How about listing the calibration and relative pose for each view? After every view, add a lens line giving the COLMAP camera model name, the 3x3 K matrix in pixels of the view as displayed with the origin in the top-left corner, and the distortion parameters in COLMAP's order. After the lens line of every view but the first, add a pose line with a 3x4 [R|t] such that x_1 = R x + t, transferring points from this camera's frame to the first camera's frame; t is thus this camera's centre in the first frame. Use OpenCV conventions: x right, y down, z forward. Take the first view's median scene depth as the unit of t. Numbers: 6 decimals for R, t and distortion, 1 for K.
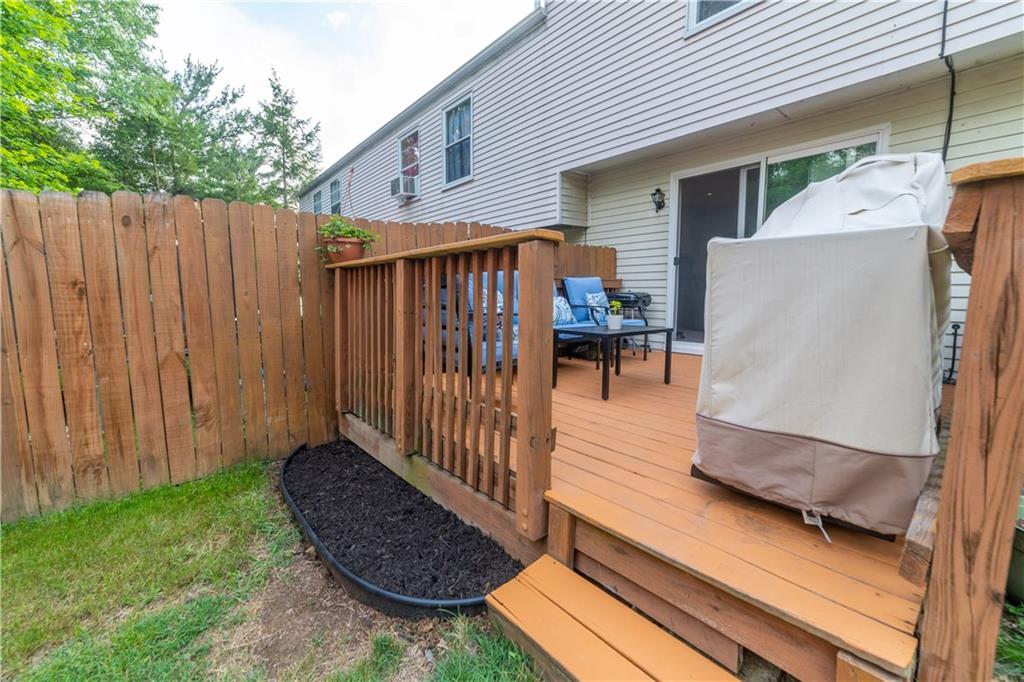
lens RADIAL K [[423.5, 0, 510.7], [0, 423.5, 330.2], [0, 0, 1]] dist [0.001601, 0.000356]
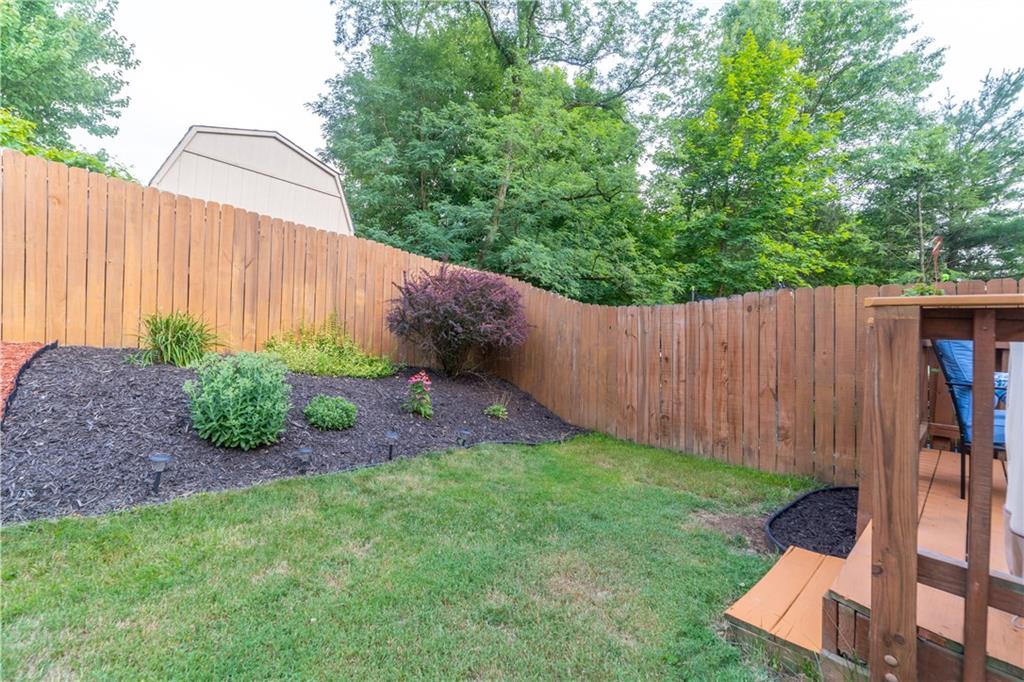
lens RADIAL K [[423.5, 0, 510.7], [0, 423.5, 330.2], [0, 0, 1]] dist [0.001601, 0.000356]
pose [[0.123889, -0.001775, -0.992295, 0.706039], [-0.121187, 0.992486, -0.016906, -0.018676], [0.984868, 0.122348, 0.122743, -0.178701]]
